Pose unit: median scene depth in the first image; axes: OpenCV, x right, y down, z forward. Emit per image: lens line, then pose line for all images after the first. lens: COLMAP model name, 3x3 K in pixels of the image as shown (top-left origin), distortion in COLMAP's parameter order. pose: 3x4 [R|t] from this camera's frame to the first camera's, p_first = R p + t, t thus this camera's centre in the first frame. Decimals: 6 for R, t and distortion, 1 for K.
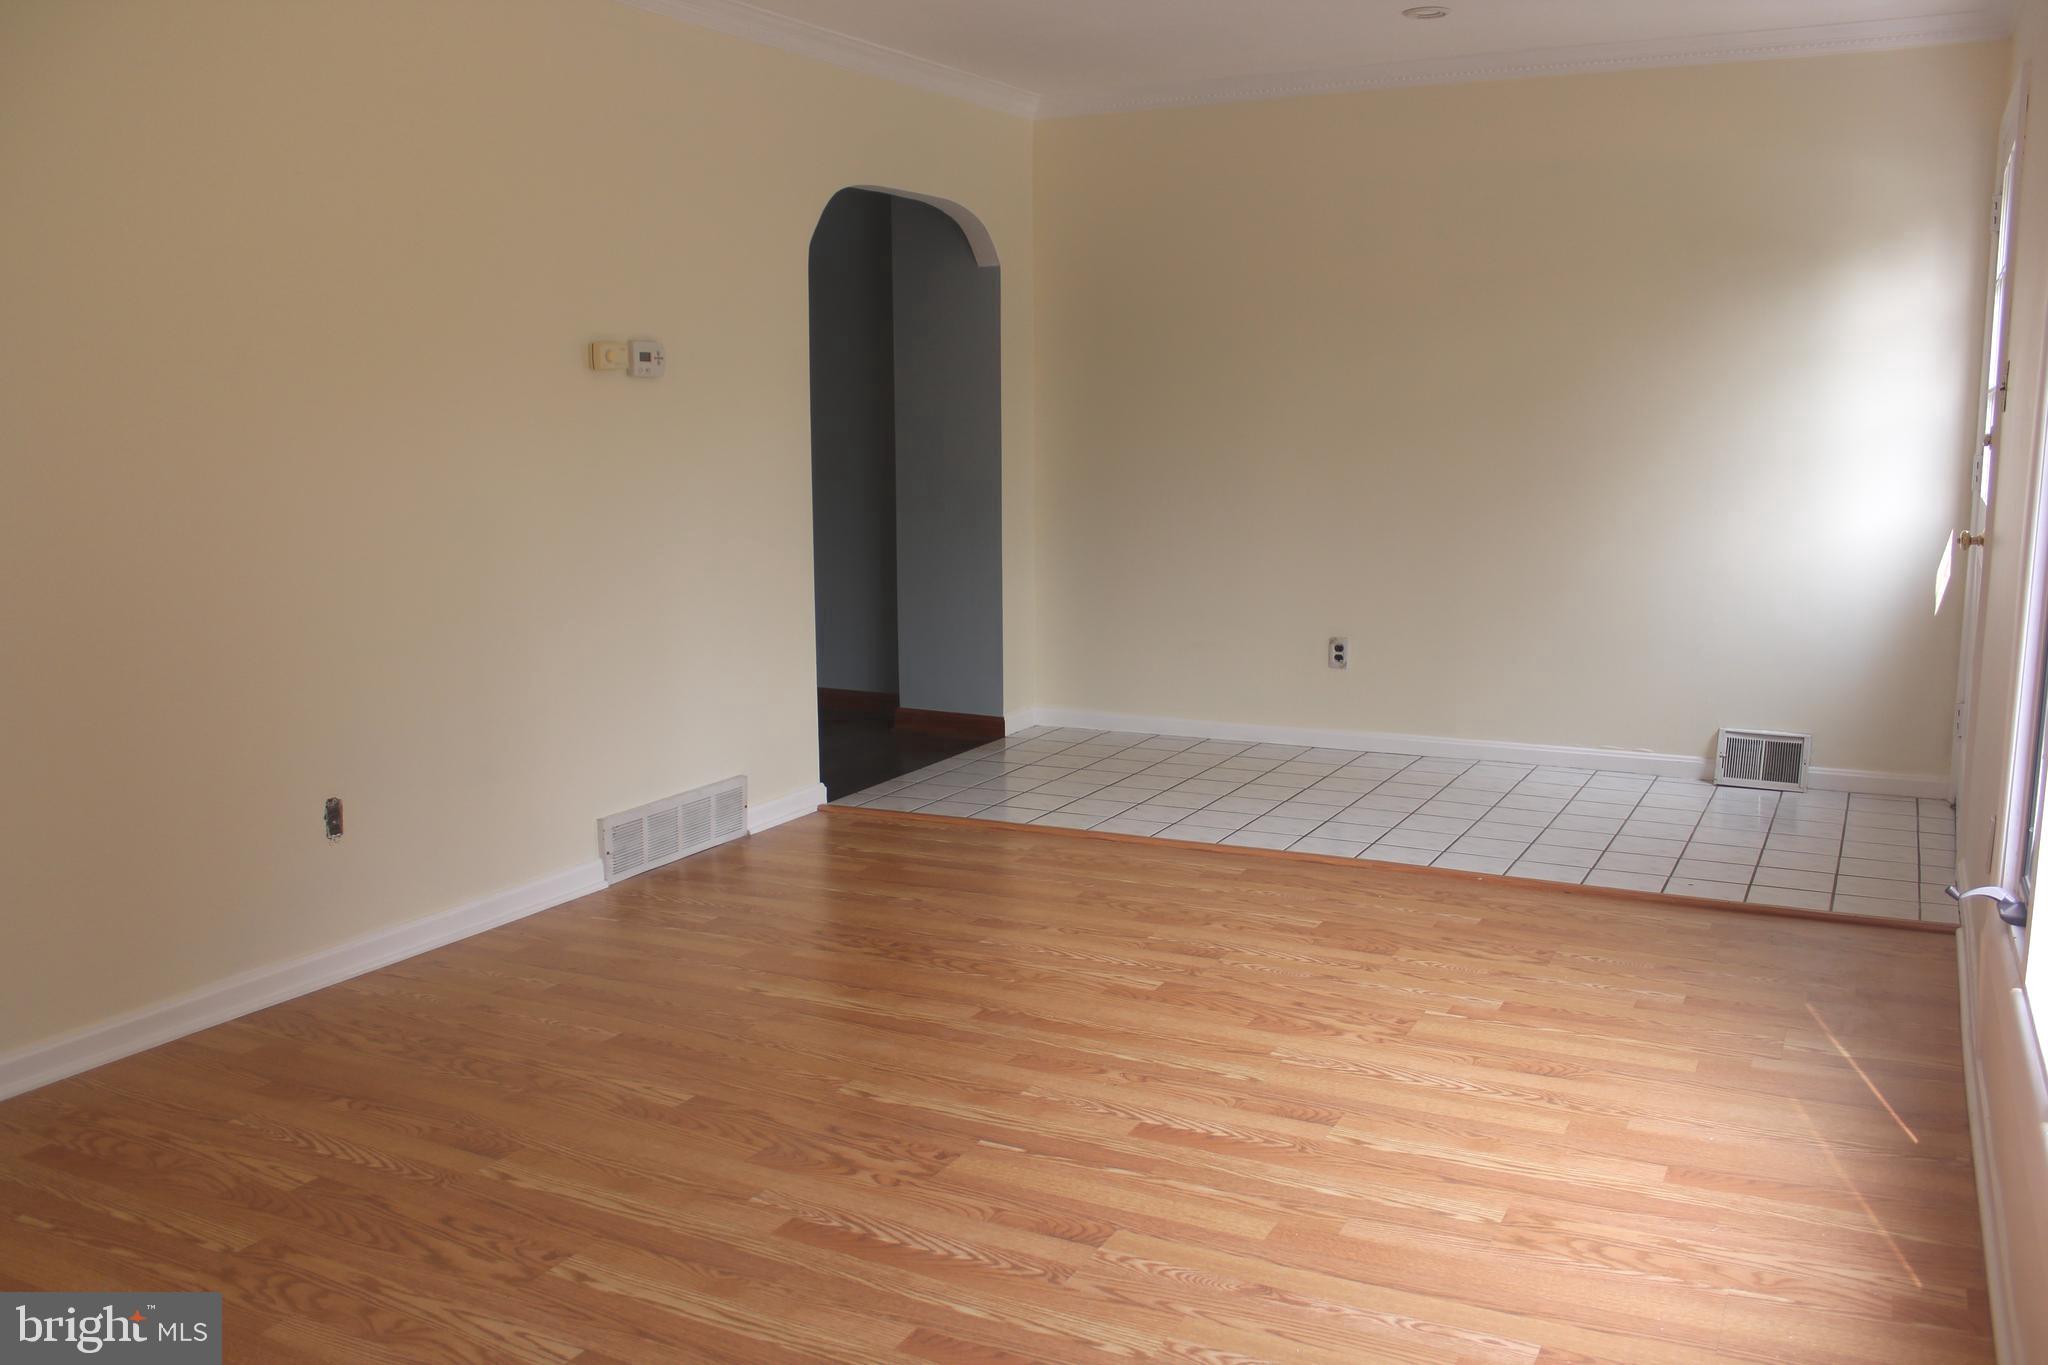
lens RADIAL K [[1686.4, 0, 1023.0], [0, 1686.4, 701.8], [0, 0, 1]] dist [-0.146230, 0.063559]
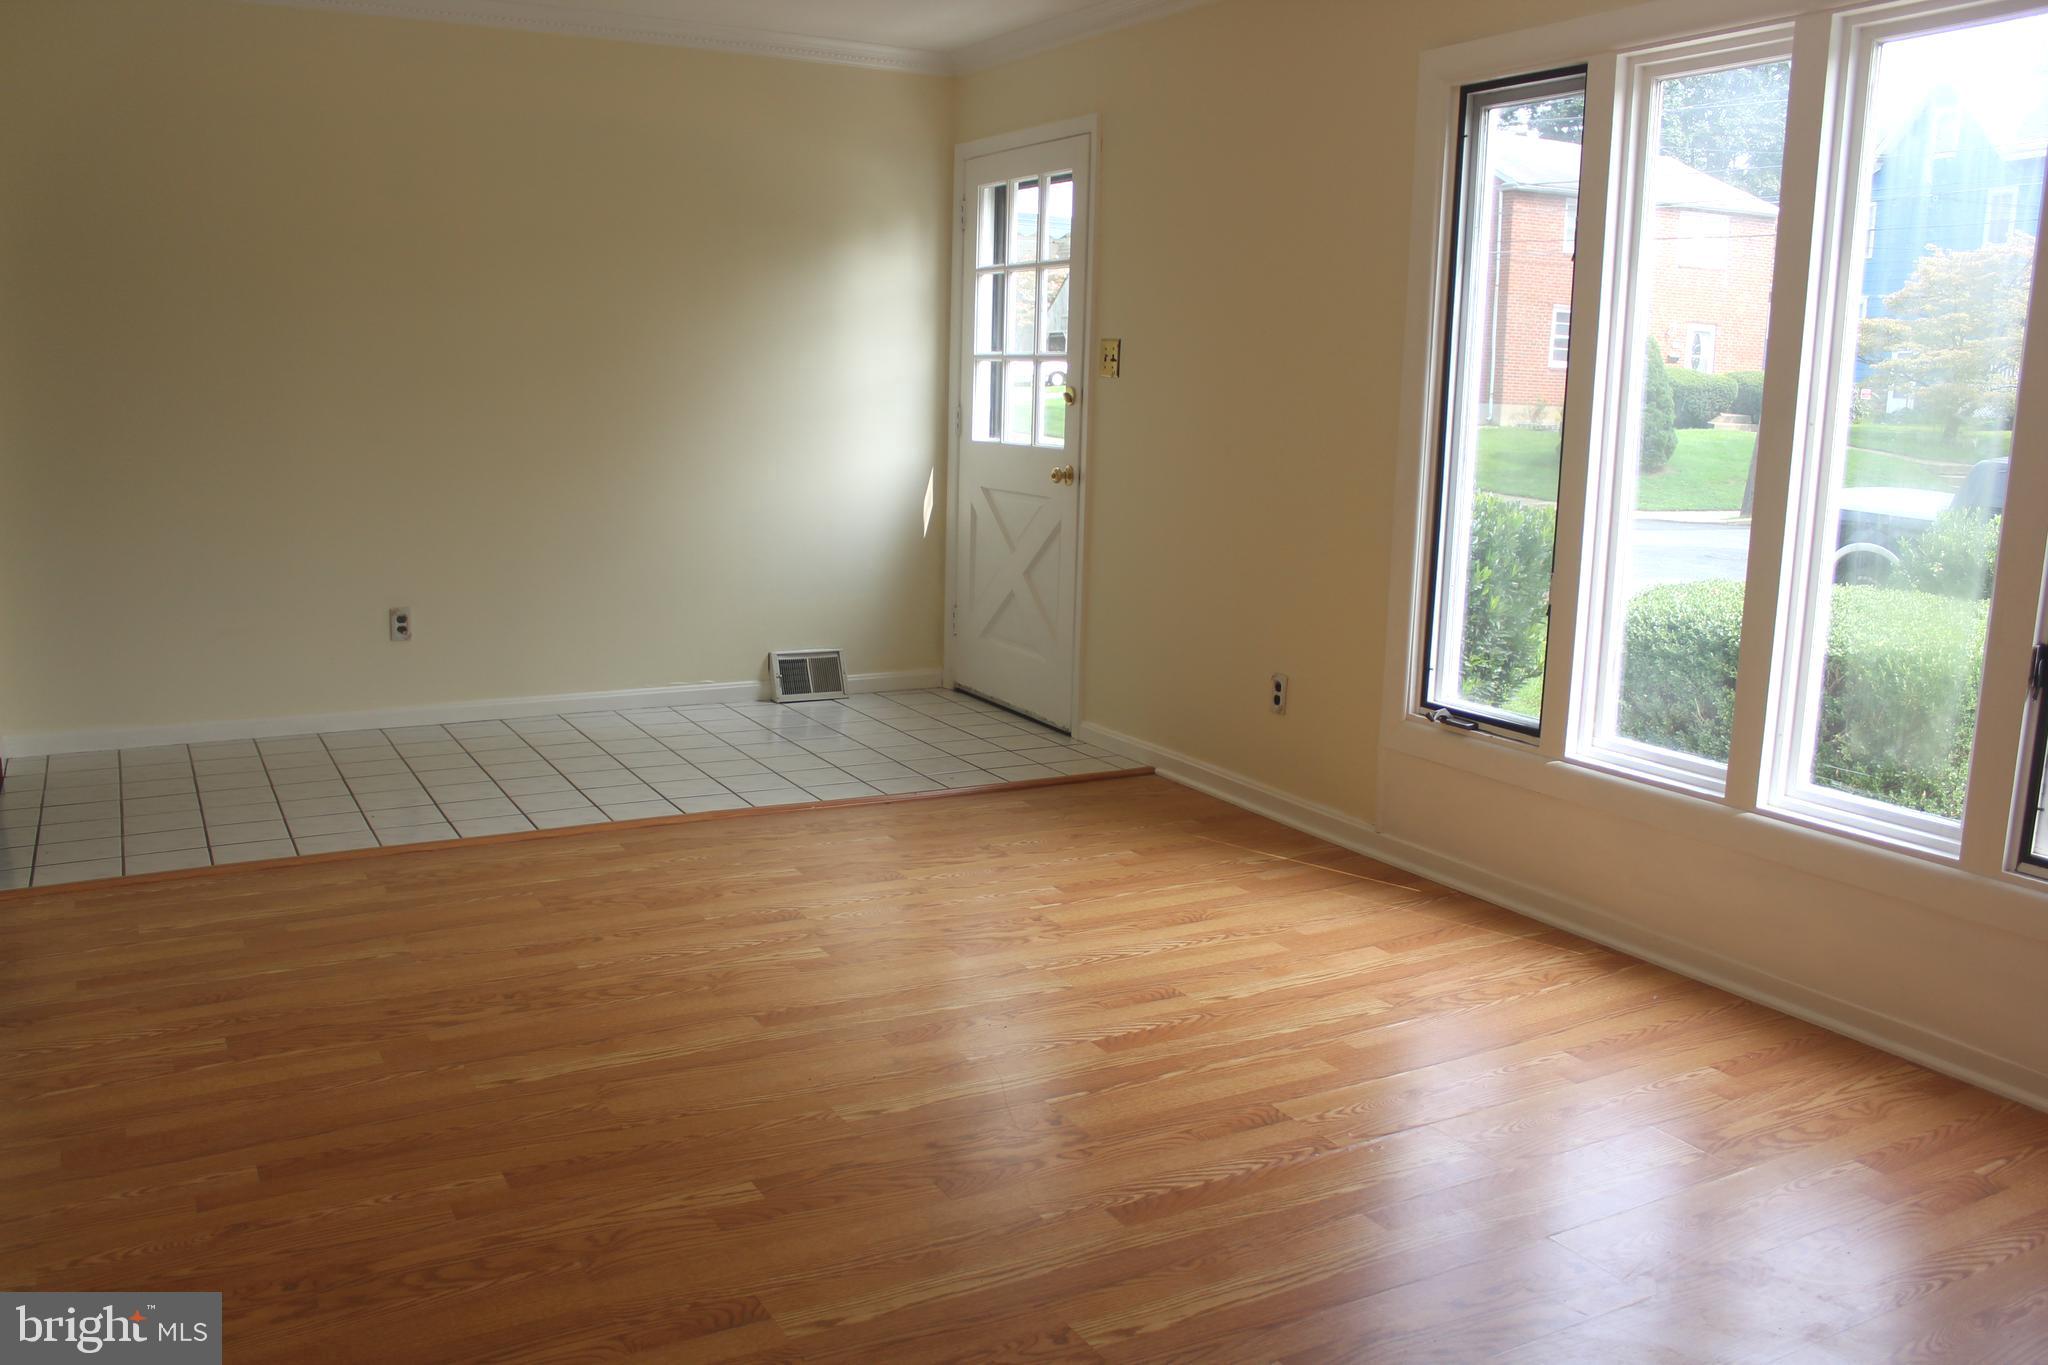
lens RADIAL K [[1686.4, 0, 1025.5], [0, 1686.4, 670.5], [0, 0, 1]] dist [-0.146230, 0.063559]
pose [[0.551031, -0.121313, 0.825620, -0.654849], [0.109039, 0.991361, 0.072892, -0.055723], [-0.827330, 0.049859, 0.559499, 0.335238]]
